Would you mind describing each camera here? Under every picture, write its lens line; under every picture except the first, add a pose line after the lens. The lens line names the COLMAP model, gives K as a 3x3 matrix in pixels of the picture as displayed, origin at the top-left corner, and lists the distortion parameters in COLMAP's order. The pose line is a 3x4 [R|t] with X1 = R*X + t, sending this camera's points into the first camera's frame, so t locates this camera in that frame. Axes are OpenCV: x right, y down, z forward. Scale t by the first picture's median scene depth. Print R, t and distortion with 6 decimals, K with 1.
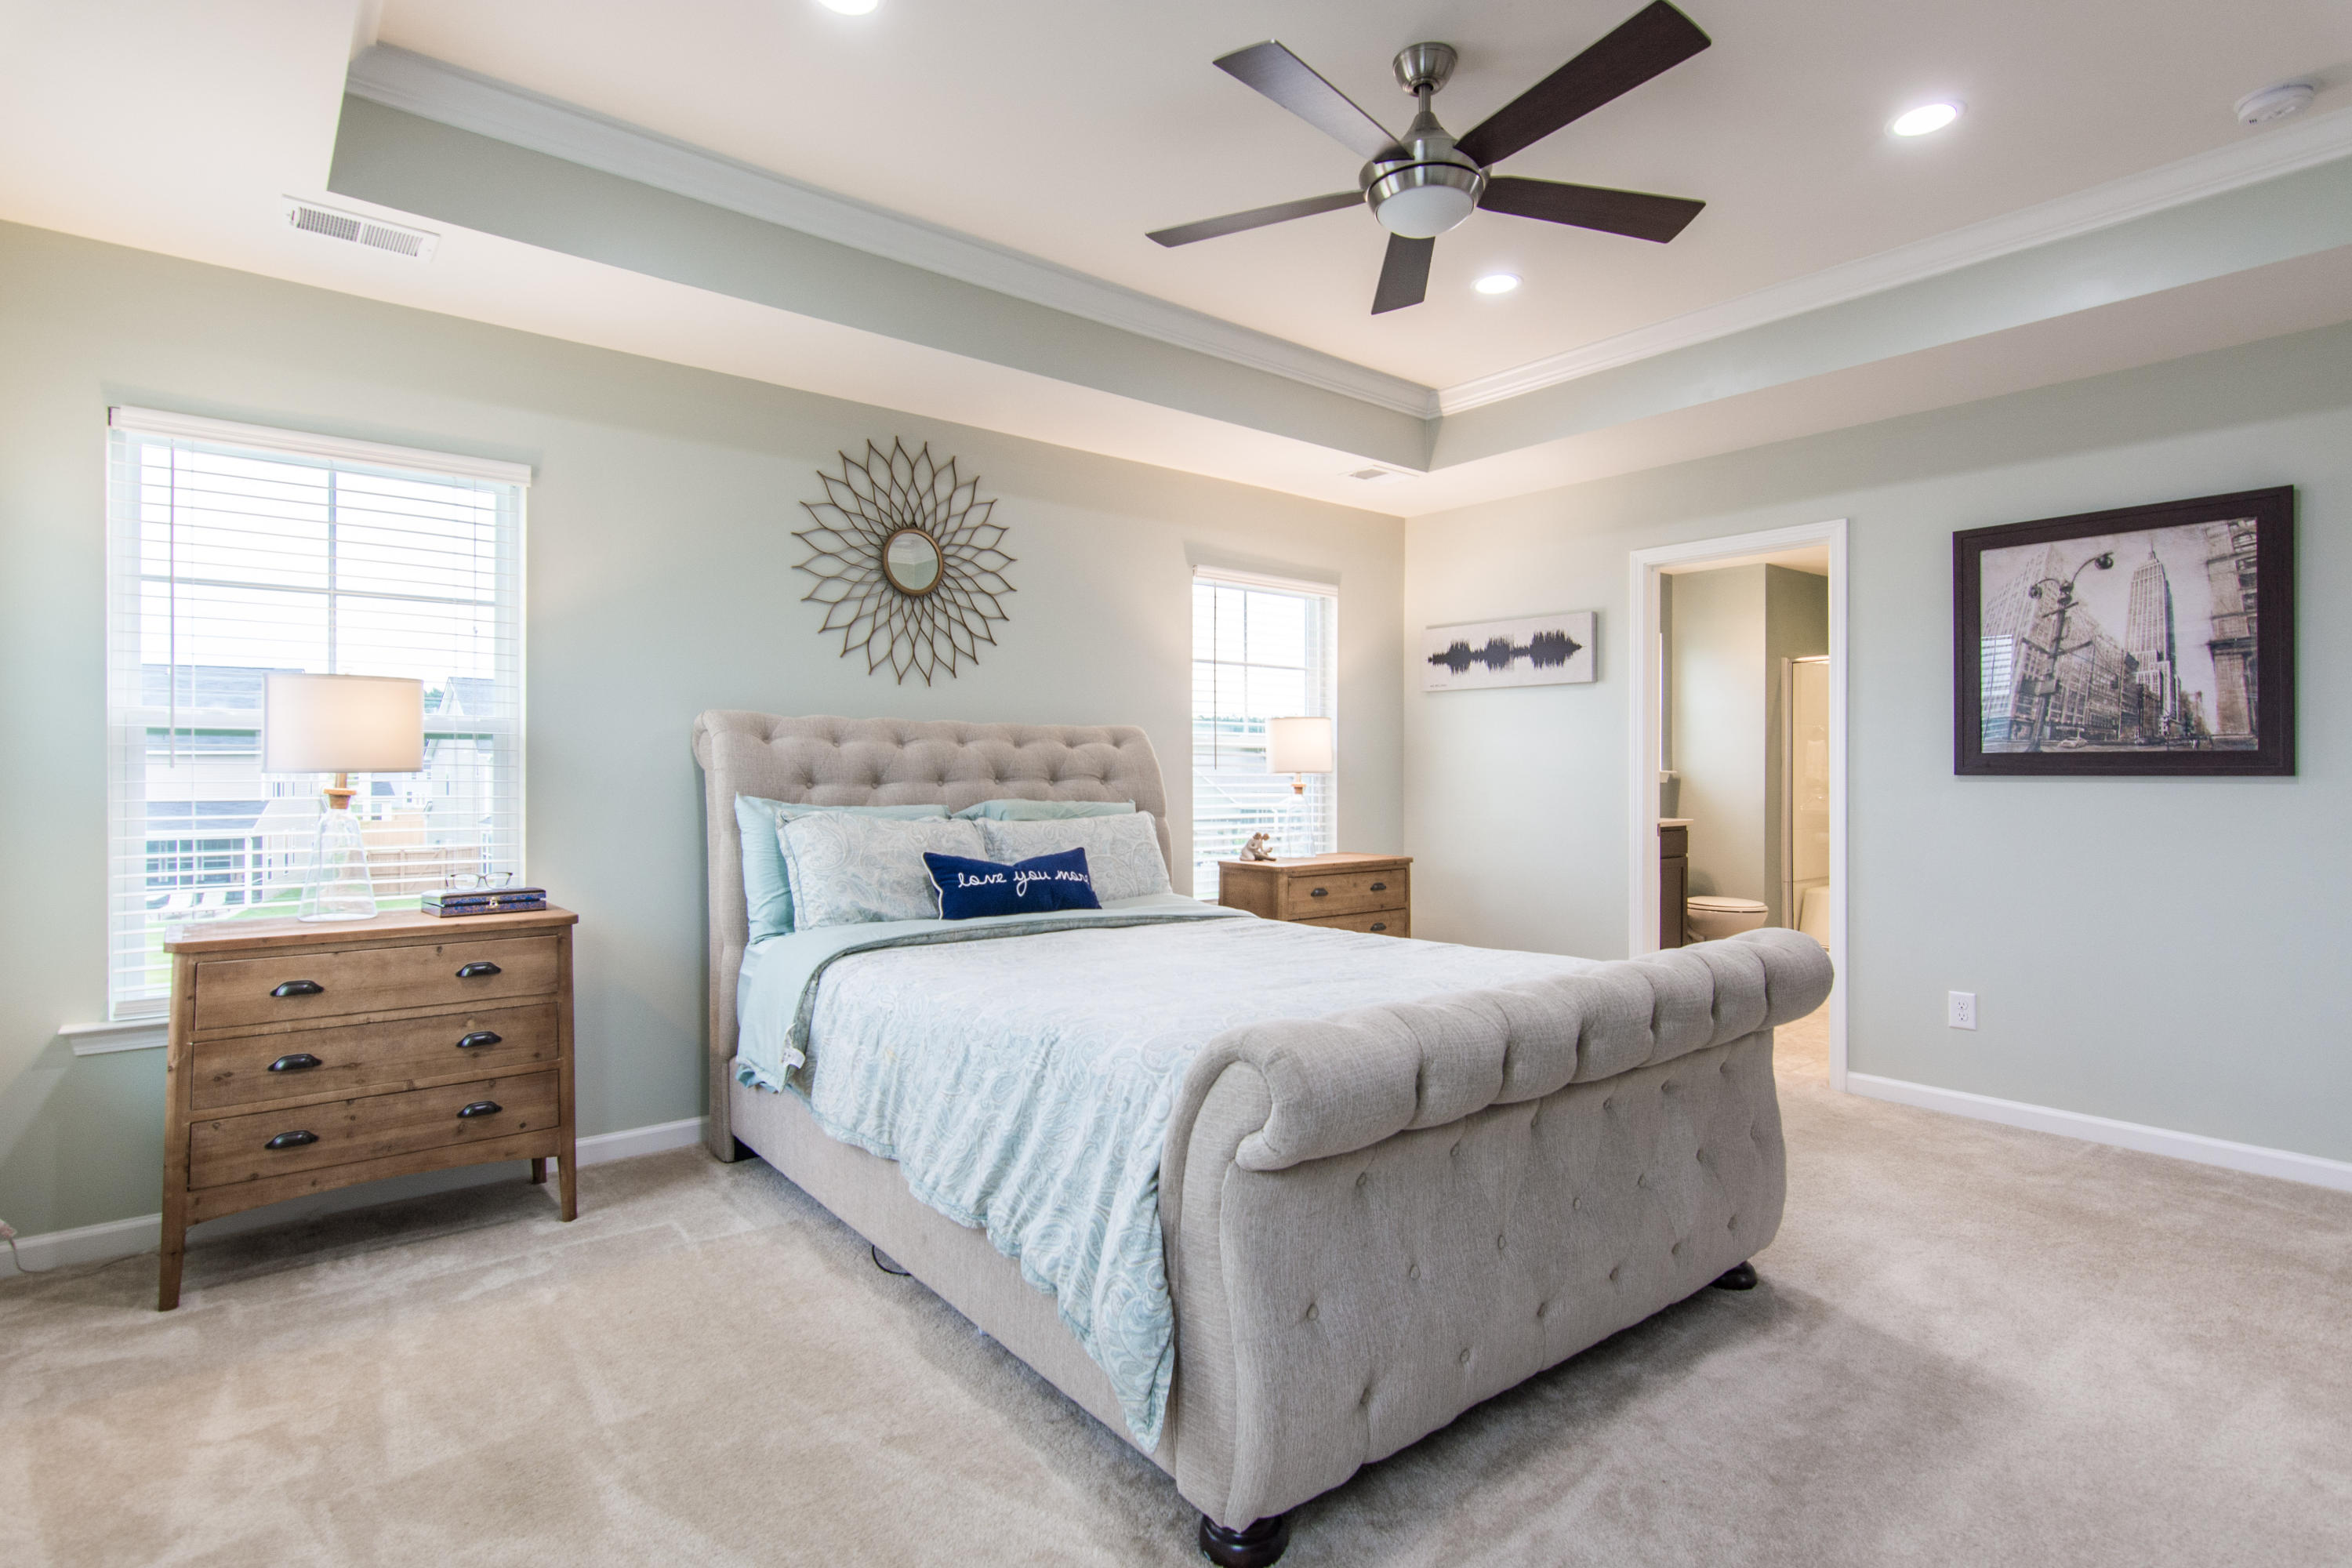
lens RADIAL K [[1167.1, 0, 1176.7], [0, 1167.1, 749.9], [0, 0, 1]] dist [-0.000706, -0.000166]
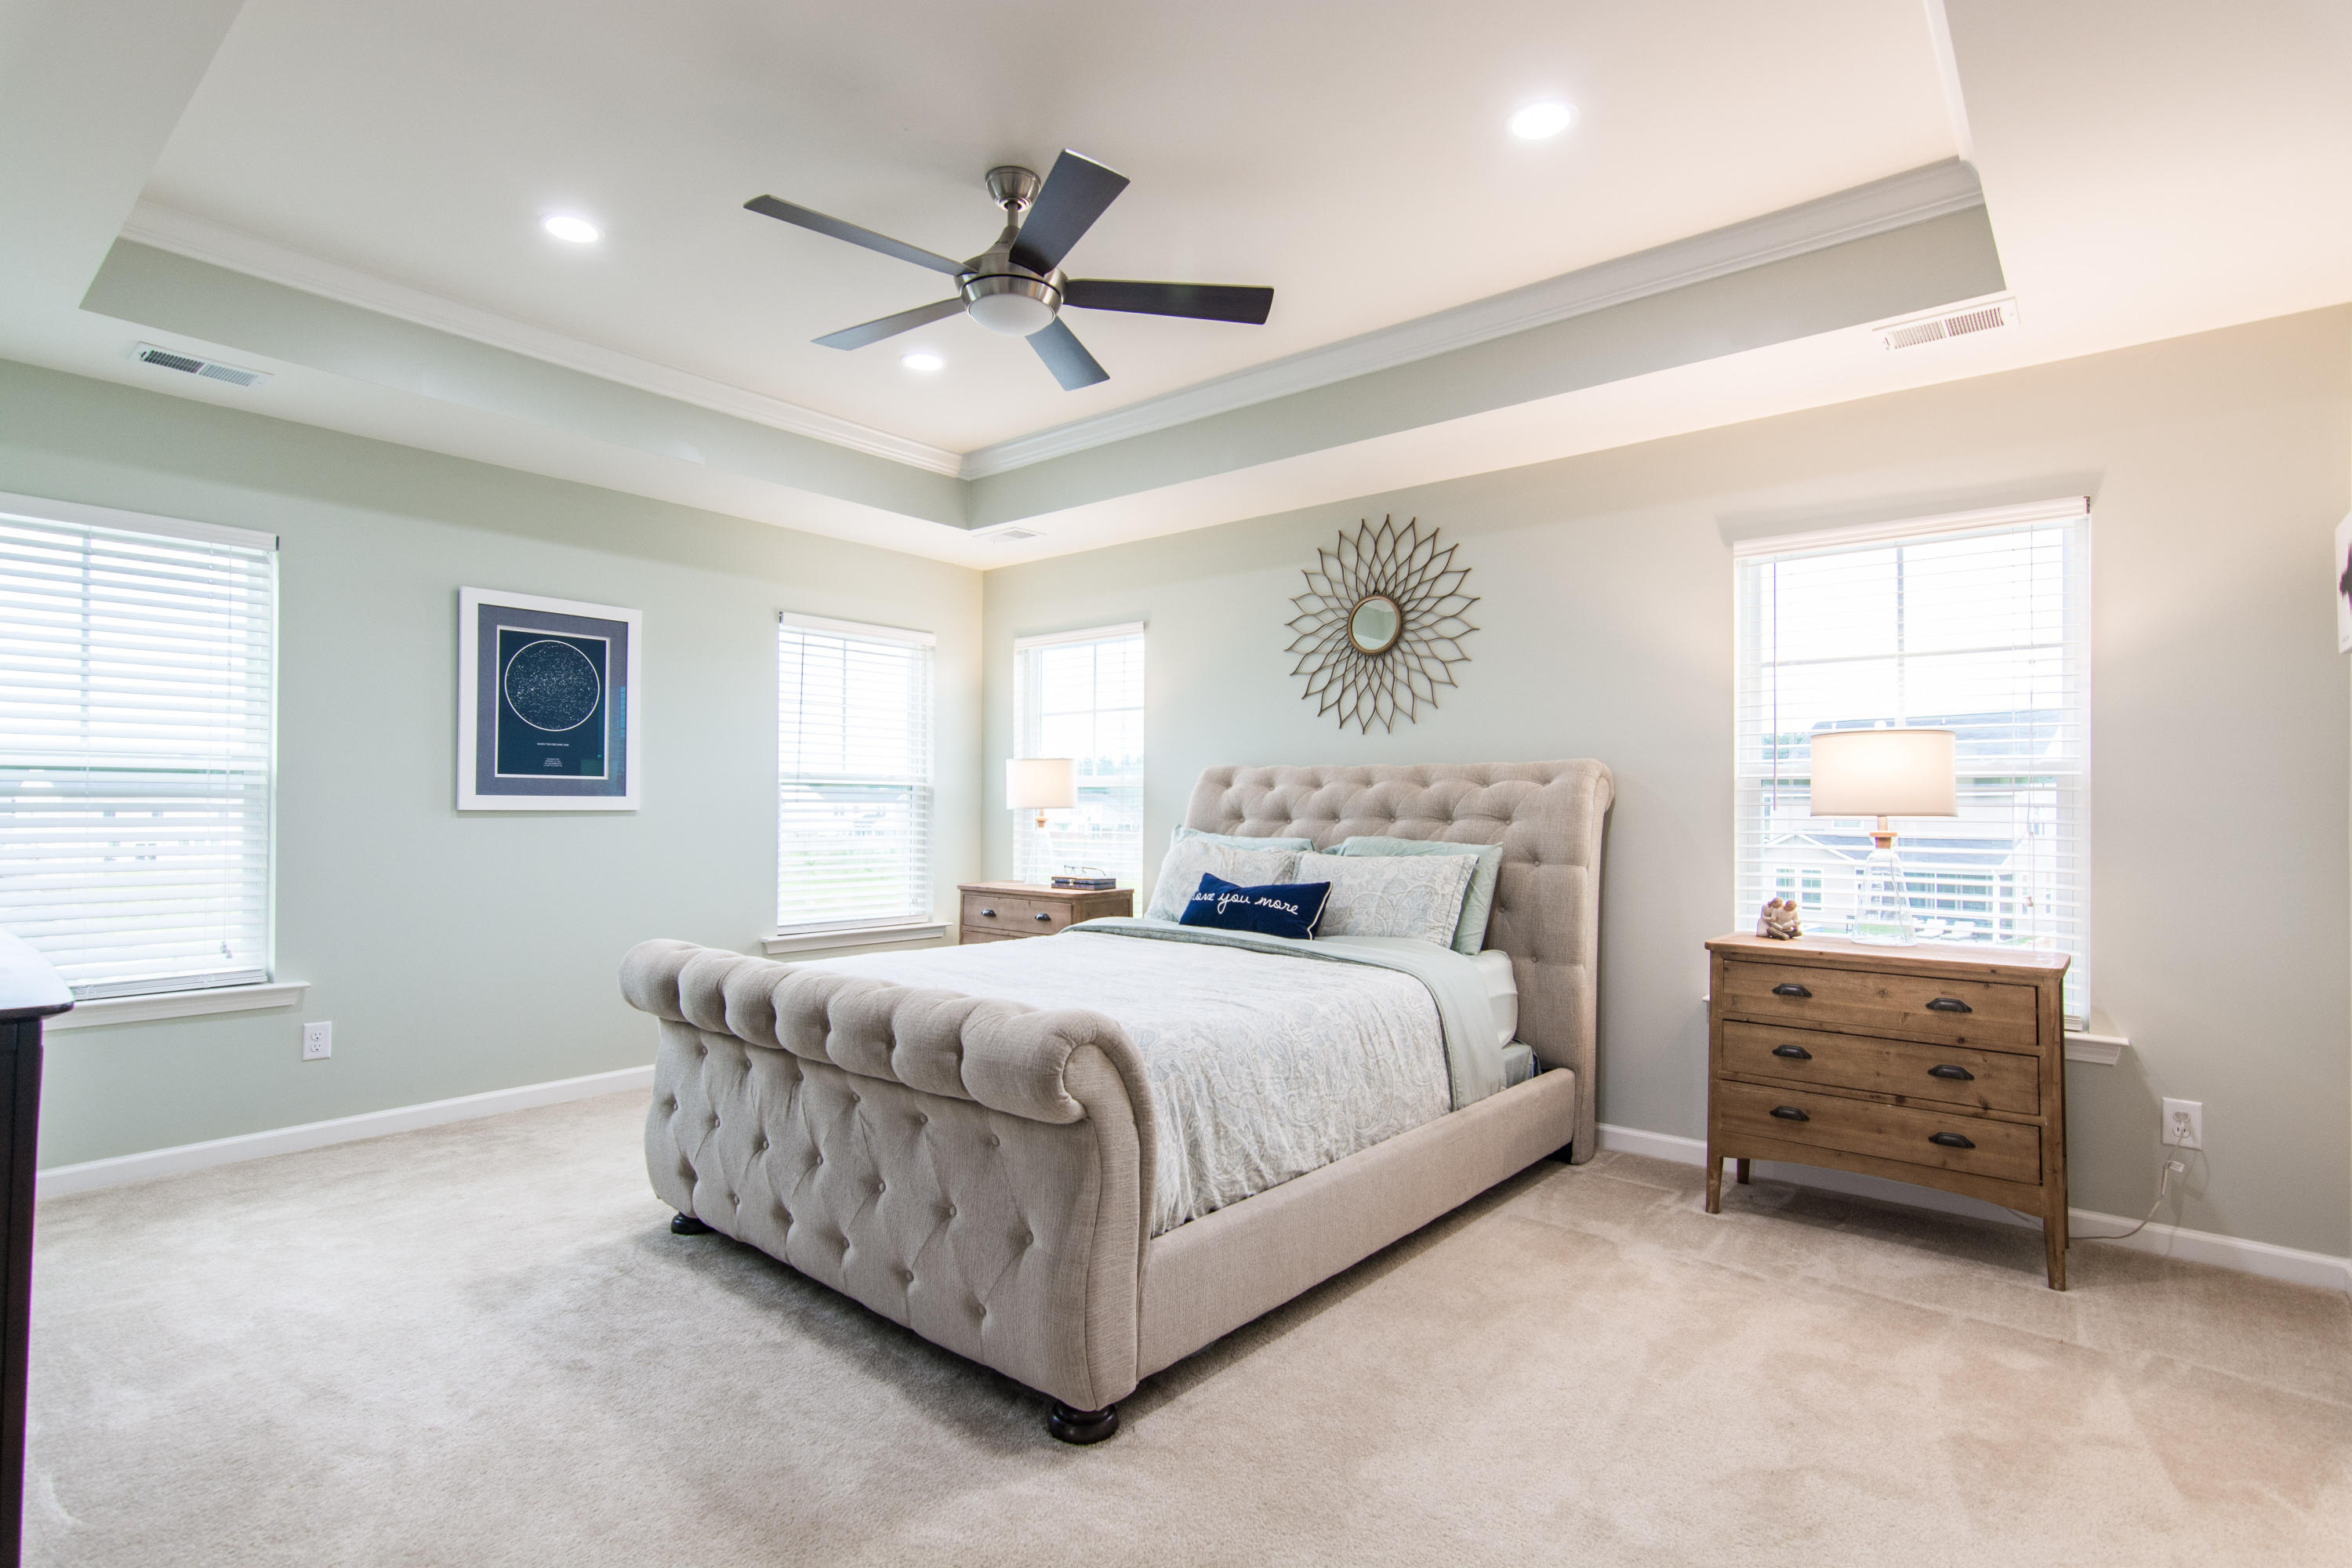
lens RADIAL K [[1160.2, 0, 1160.8], [0, 1160.2, 793.8], [0, 0, 1]] dist [0.001615, -0.009744]
pose [[0.170620, -0.006985, -0.985312, 0.842774], [0.014824, 0.999880, -0.004521, 0.004800], [0.985225, -0.013835, 0.170703, 0.598023]]
